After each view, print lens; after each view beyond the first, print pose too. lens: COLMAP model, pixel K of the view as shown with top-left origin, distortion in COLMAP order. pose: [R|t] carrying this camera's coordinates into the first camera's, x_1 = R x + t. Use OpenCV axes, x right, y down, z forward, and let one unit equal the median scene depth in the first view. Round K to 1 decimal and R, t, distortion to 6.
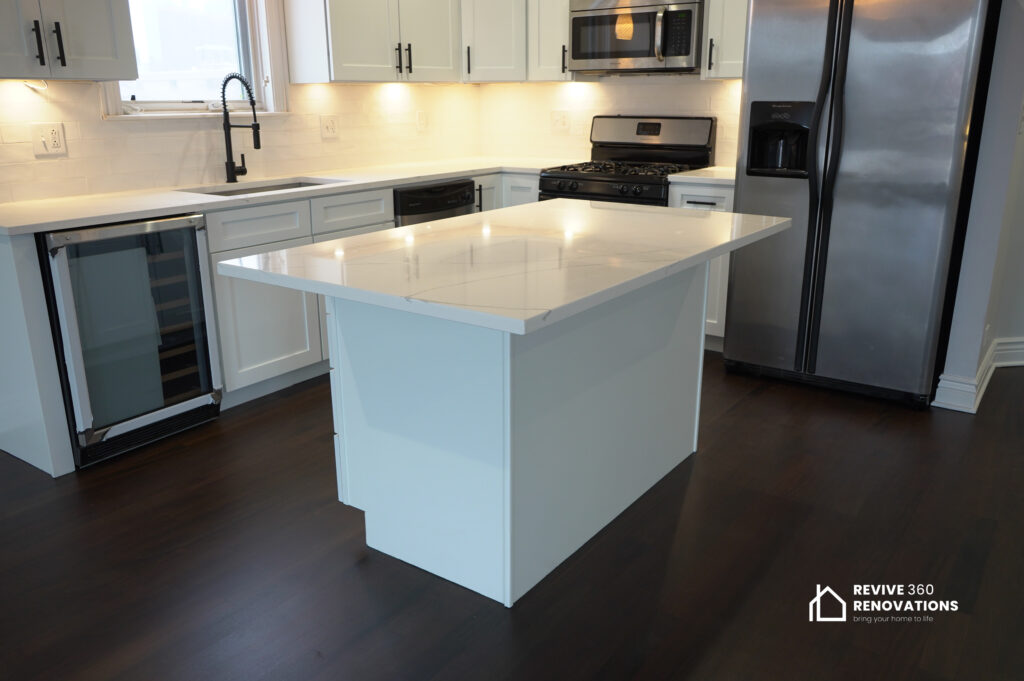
lens RADIAL K [[814.9, 0, 513.0], [0, 814.9, 336.1], [0, 0, 1]] dist [-0.005444, 0.000233]
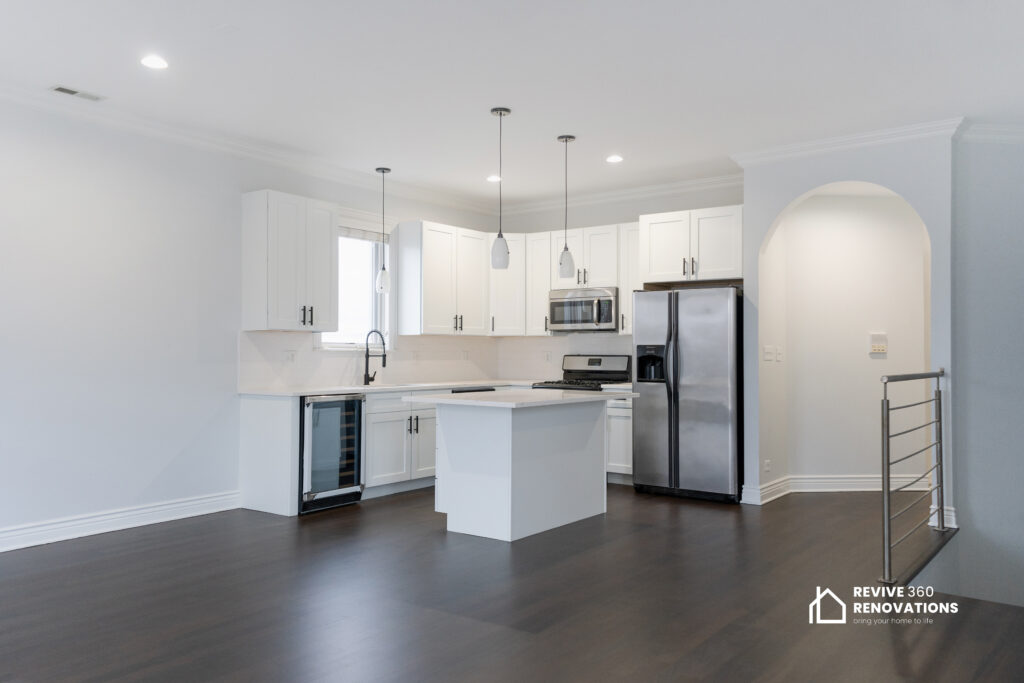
lens RADIAL K [[803.0, 0, 512.0], [0, 803.0, 341.5], [0, 0, 1]] dist [0.069835, -0.001672]
pose [[0.999837, 0.007947, -0.016203, 0.019353], [-0.012408, 0.954654, -0.297457, 0.267991], [0.013104, 0.297610, 0.954598, -0.810917]]
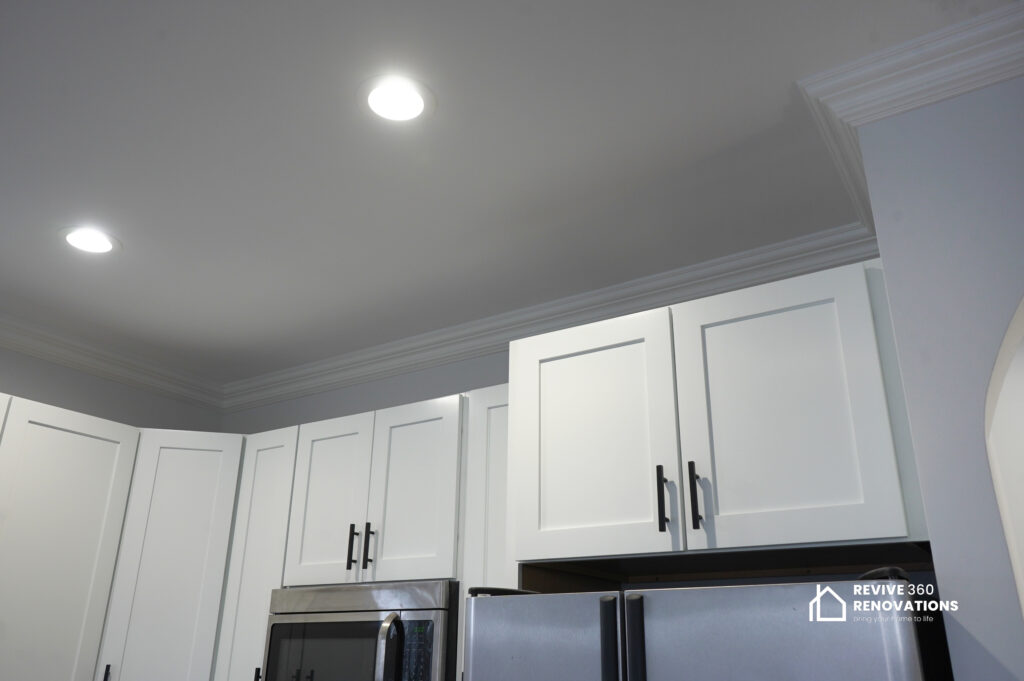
lens RADIAL K [[799.4, 0, 512.8], [0, 799.4, 355.7], [0, 0, 1]] dist [0.000834, -0.000072]
pose [[0.998972, 0.033675, 0.030352, 0.270565], [-0.008117, 0.791548, -0.611053, -0.212319], [-0.044602, 0.610178, 0.791008, 0.449059]]
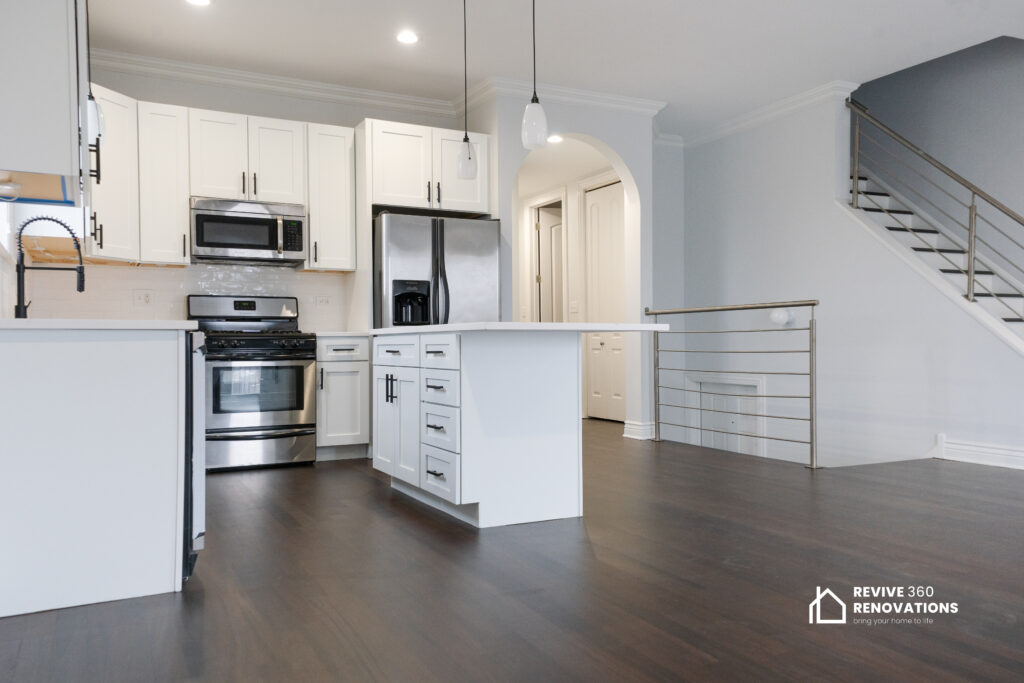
lens RADIAL K [[803.0, 0, 512.0], [0, 803.0, 341.5], [0, 0, 1]] dist [0.069835, -0.001672]
pose [[0.463364, 0.002141, 0.886166, -0.925855], [0.257568, 0.956500, -0.136990, 0.096425], [-0.847911, 0.291724, 0.442656, 0.130009]]
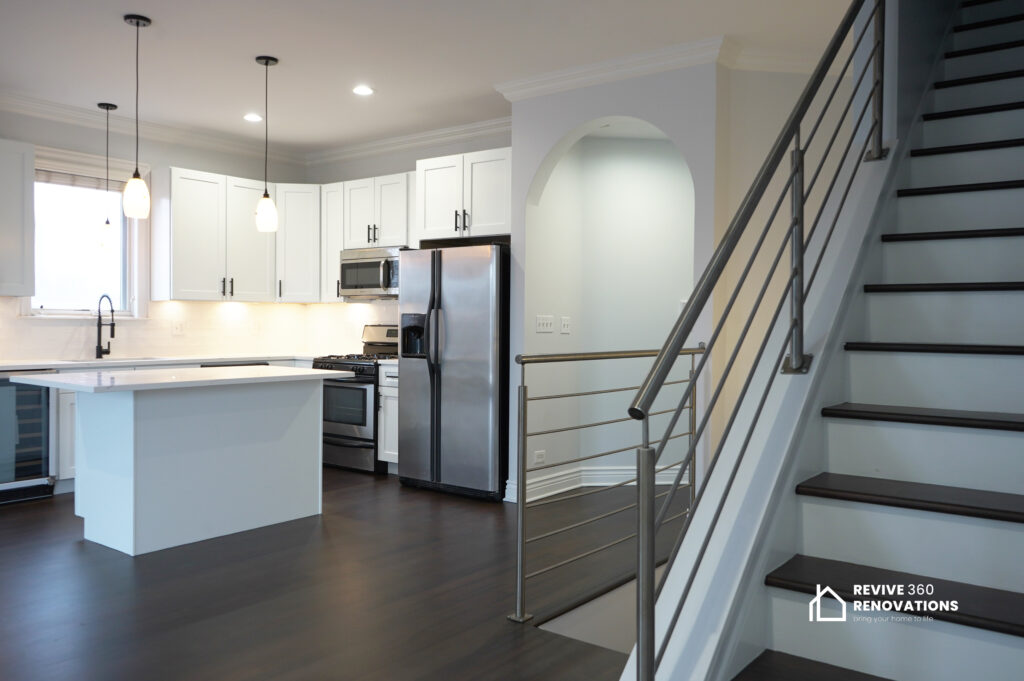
lens RADIAL K [[814.9, 0, 513.0], [0, 814.9, 336.1], [0, 0, 1]] dist [-0.005444, 0.000233]
pose [[0.999335, 0.014469, -0.033457, 0.536824], [-0.022876, 0.963534, -0.266607, 0.182382], [0.028379, 0.267195, 0.963224, -0.549830]]
